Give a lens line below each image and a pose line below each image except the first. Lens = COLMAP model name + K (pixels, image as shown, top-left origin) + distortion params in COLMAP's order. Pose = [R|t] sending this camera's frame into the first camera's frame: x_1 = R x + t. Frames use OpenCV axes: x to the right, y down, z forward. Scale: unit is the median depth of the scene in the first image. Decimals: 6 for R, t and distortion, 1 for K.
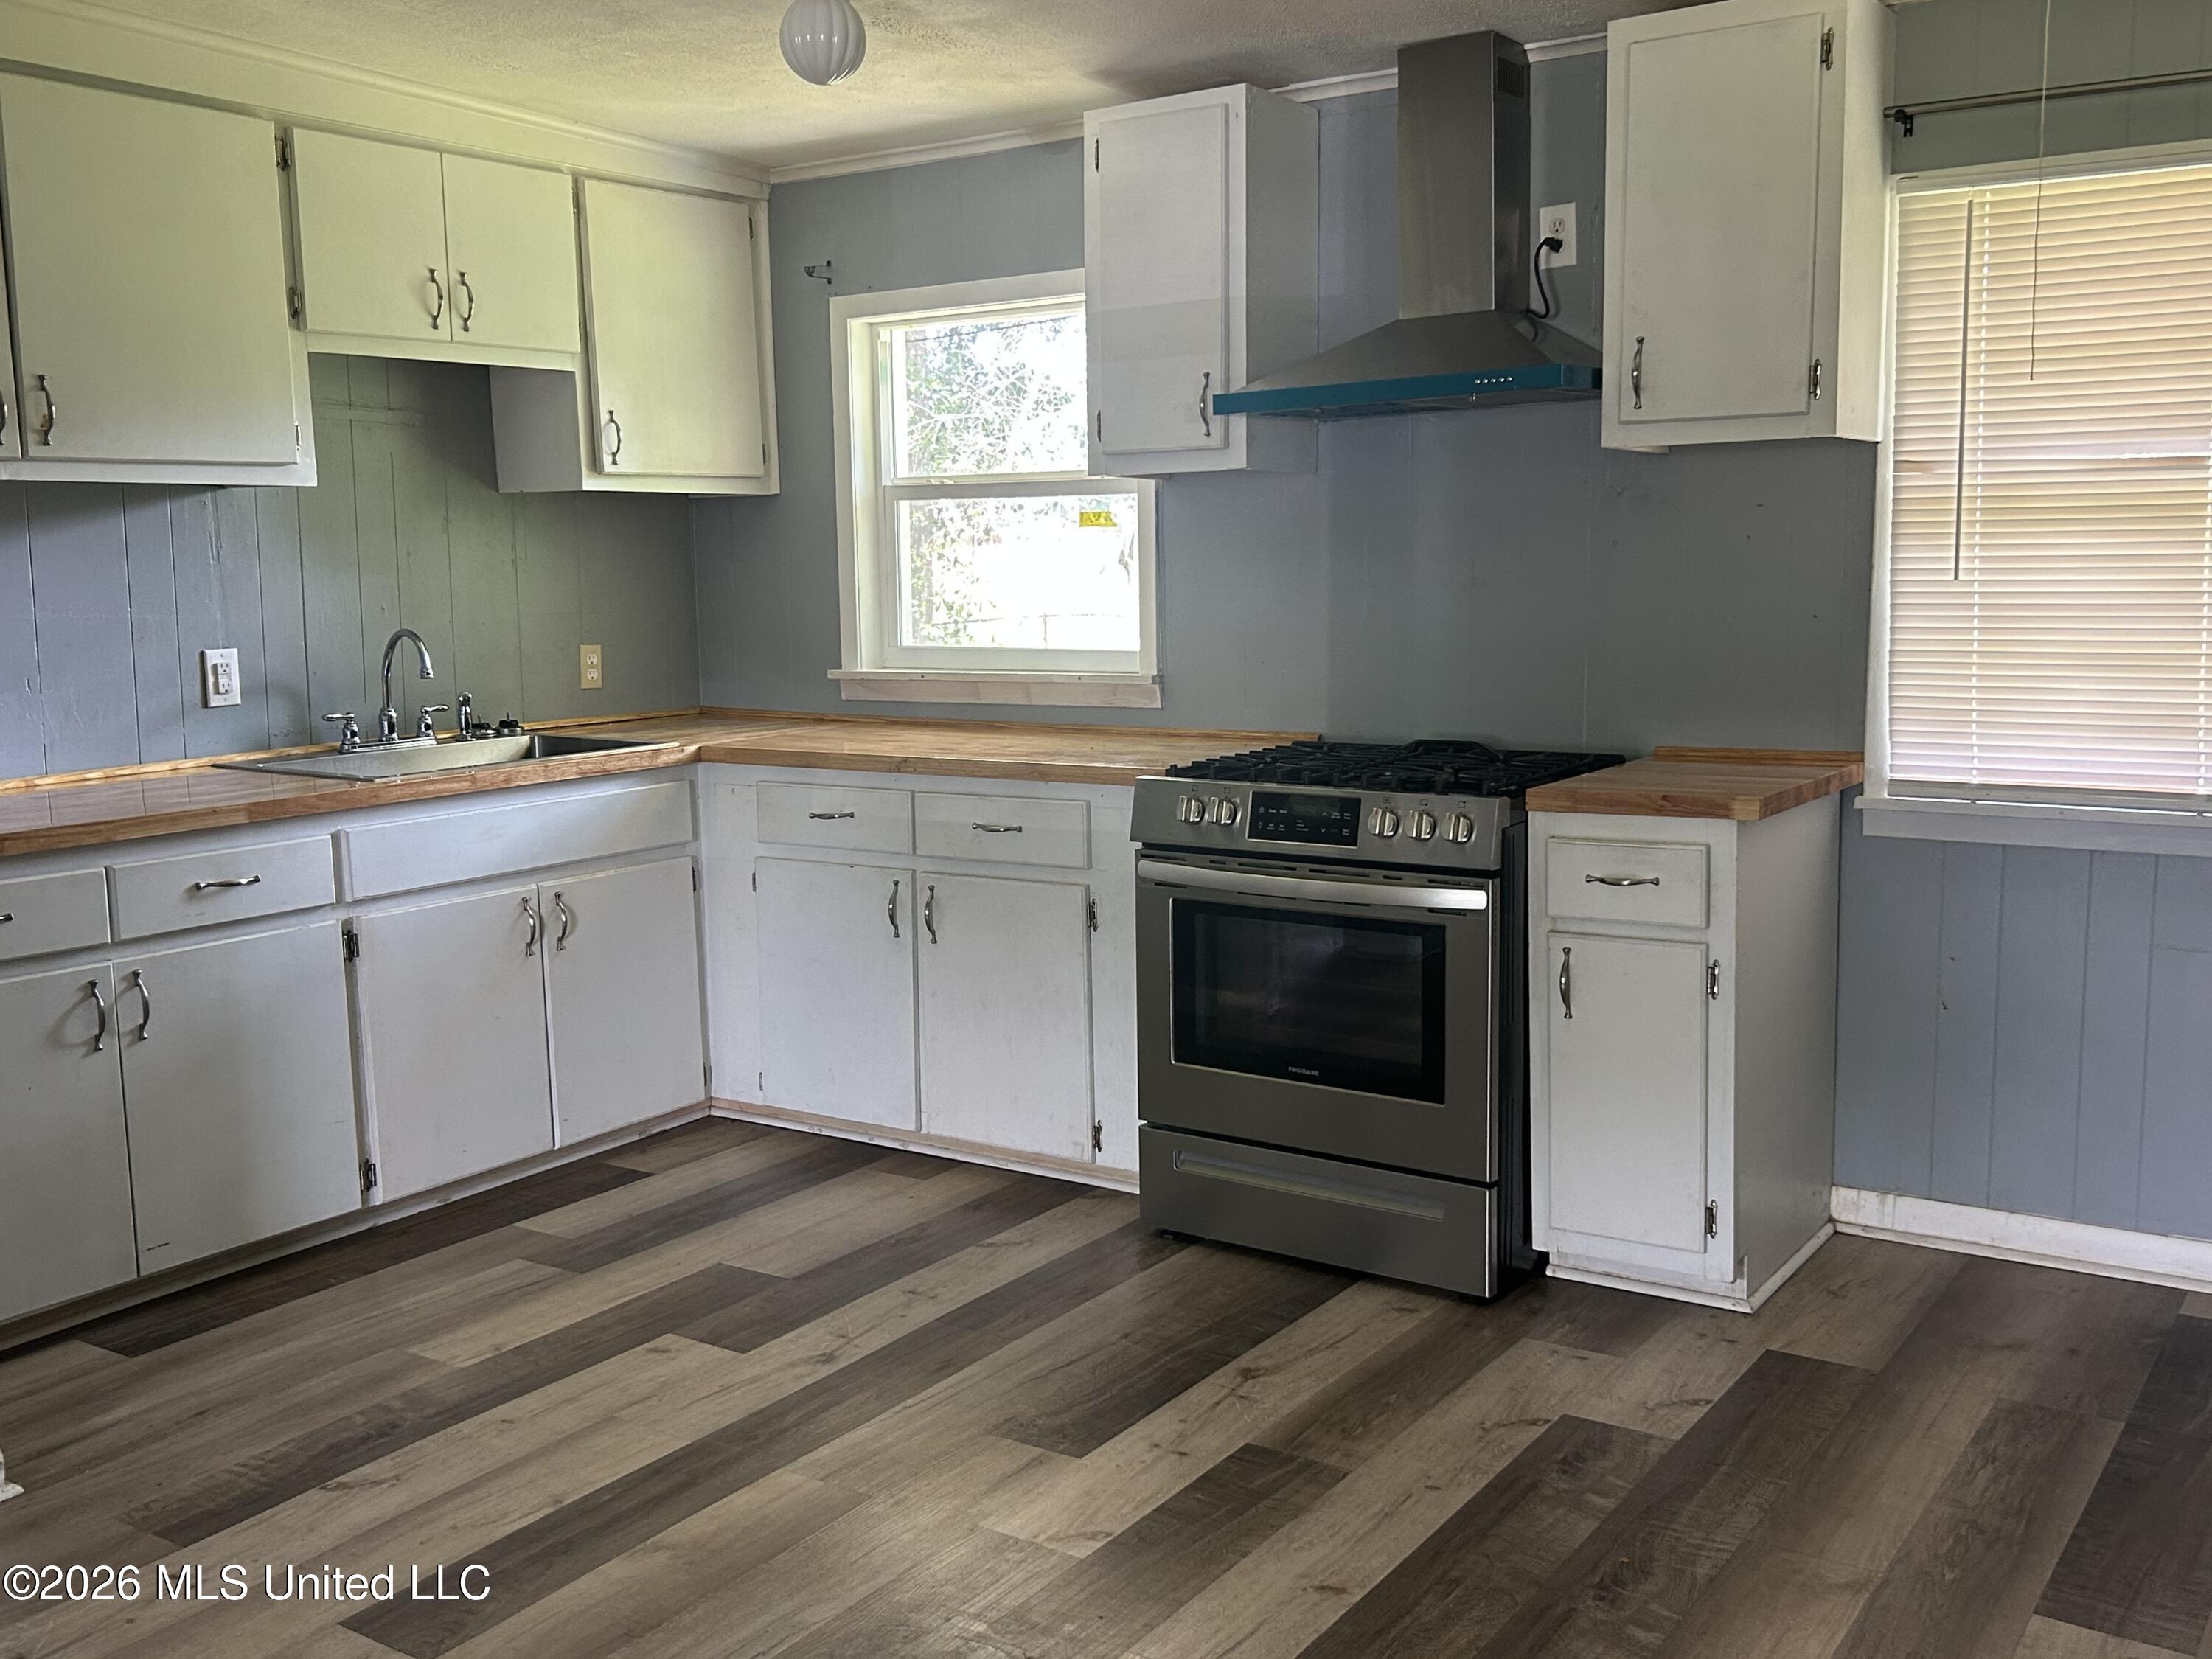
lens RADIAL K [[2103.8, 0, 1109.4], [0, 2103.8, 822.5], [0, 0, 1]] dist [0.016011, 0.000000]
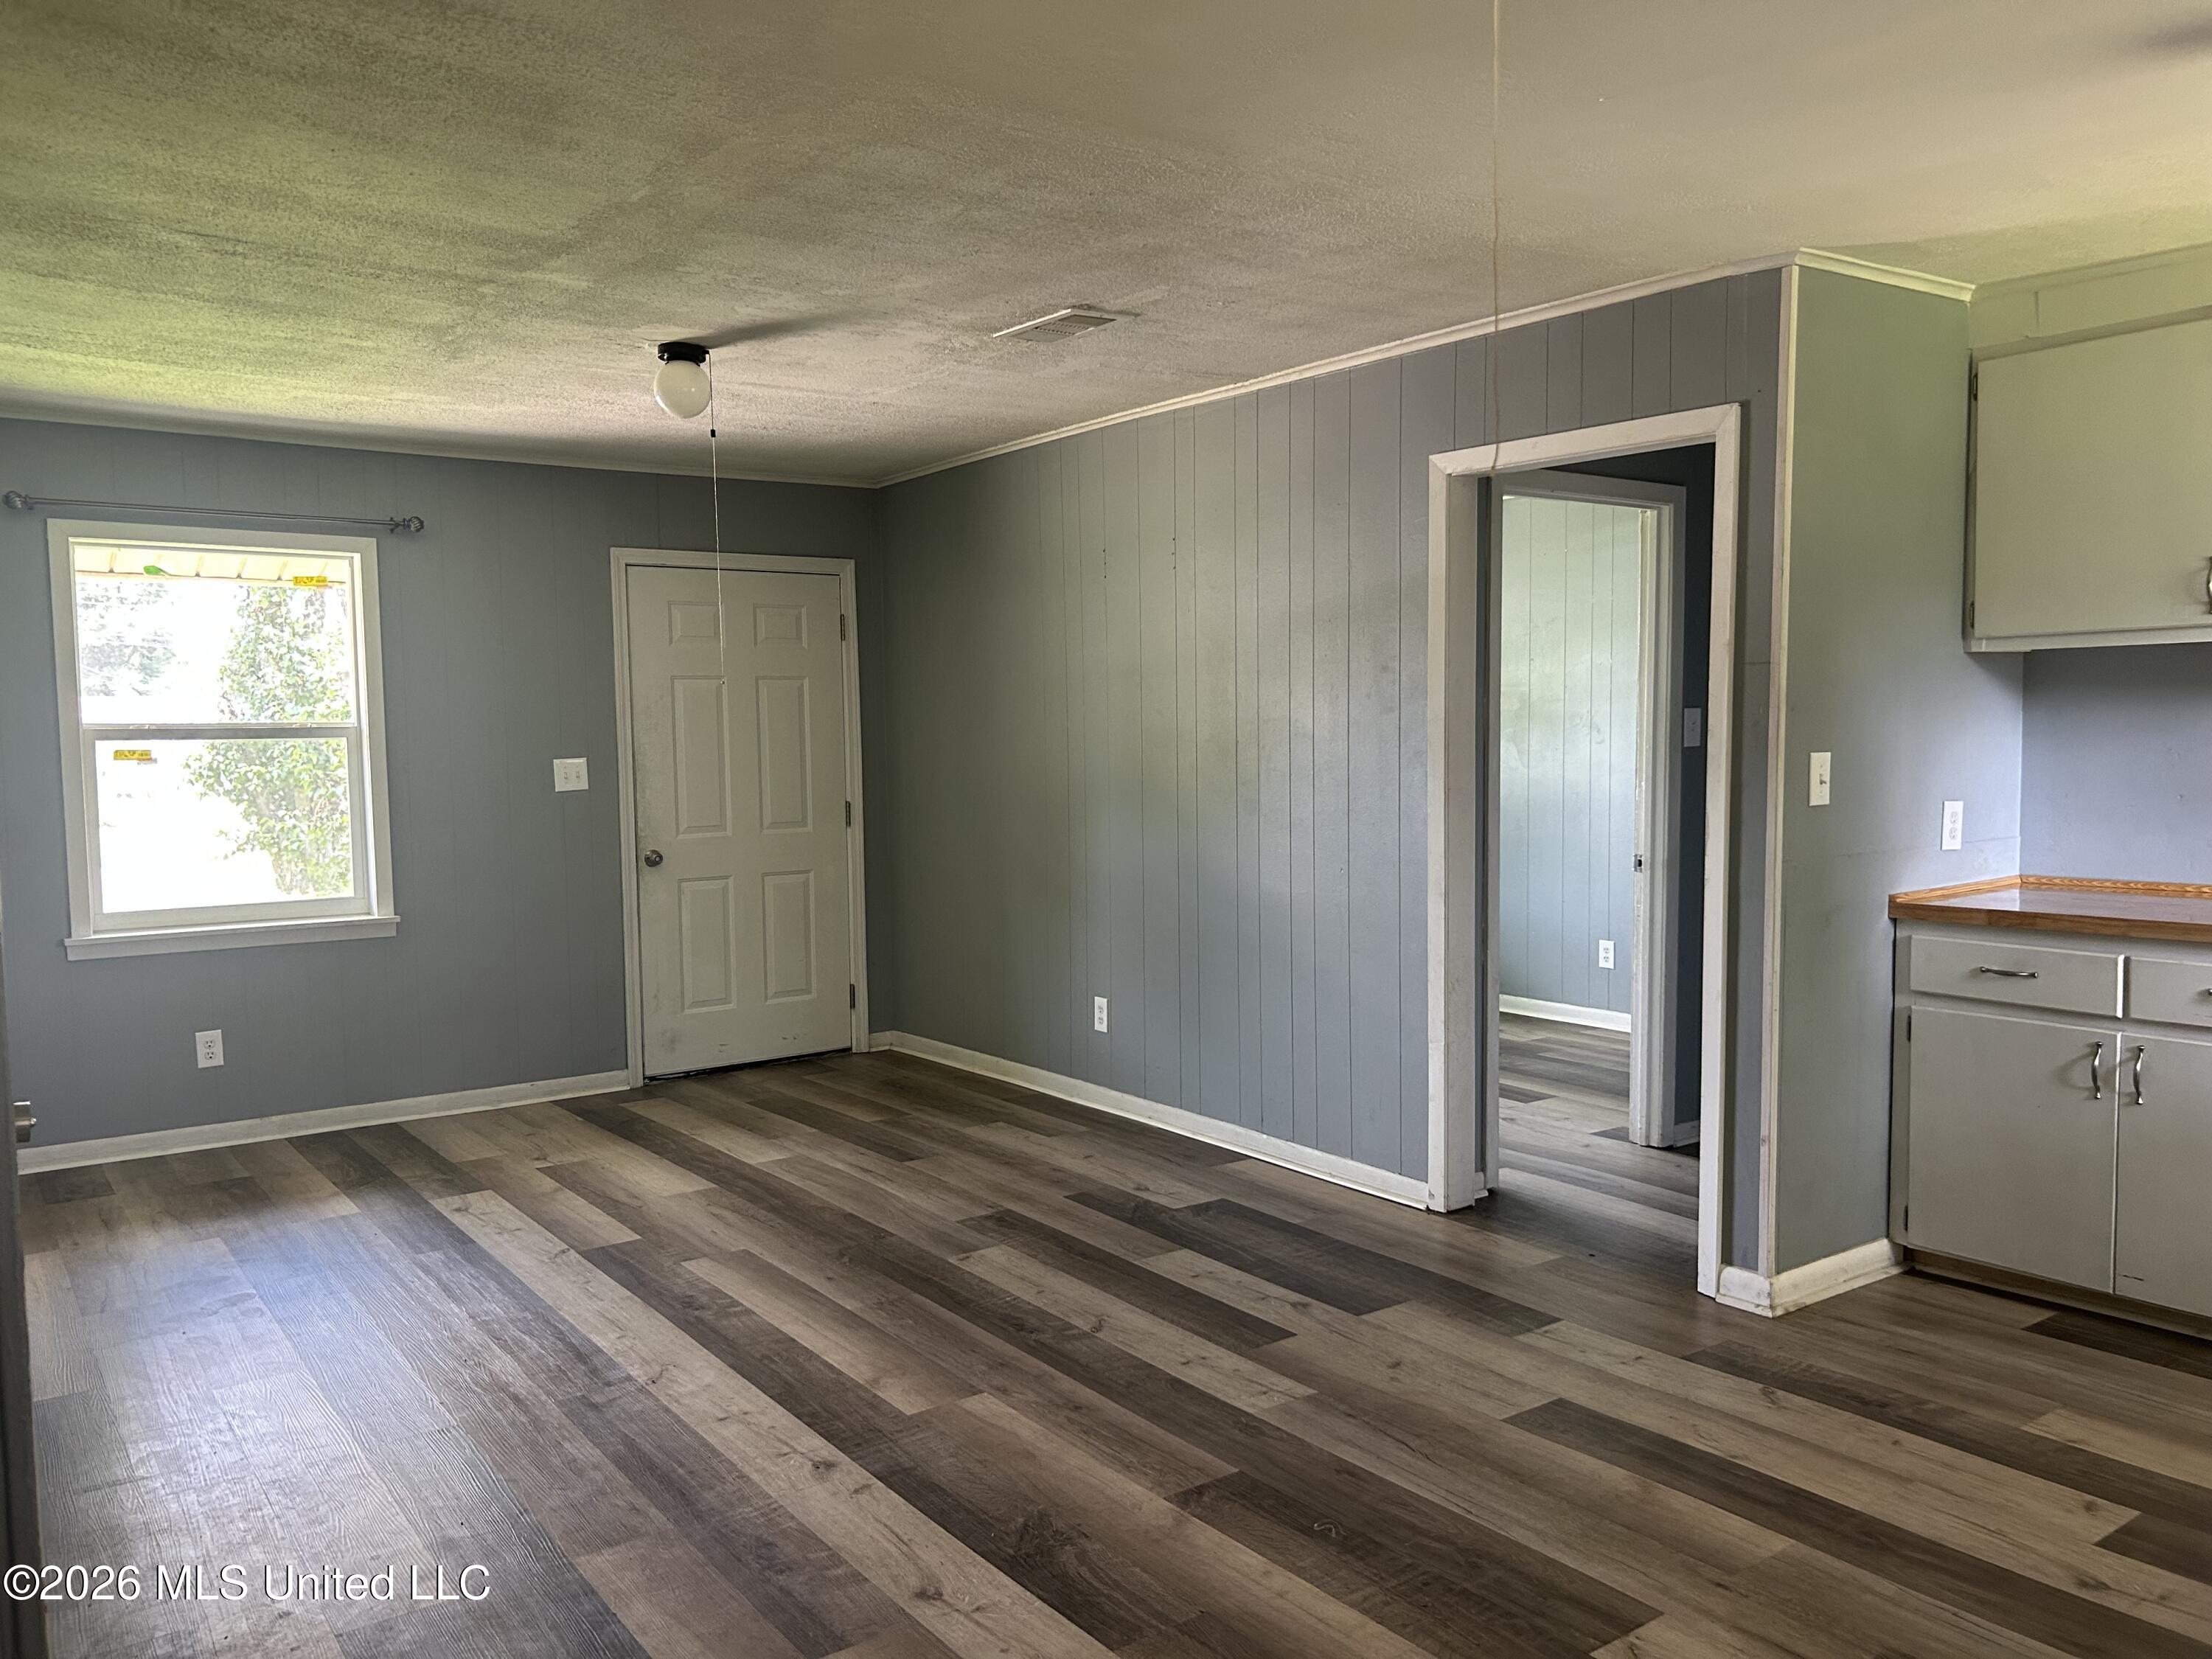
lens RADIAL K [[1668.2, 0, 1109.5], [0, 1668.2, 826.4], [0, 0, 1]] dist [-0.010160, -0.003891]
pose [[-0.347066, 0.075476, -0.934799, 0.672780], [-0.099383, 0.988184, 0.116685, -0.115366], [0.932560, 0.133401, -0.335464, 0.808485]]
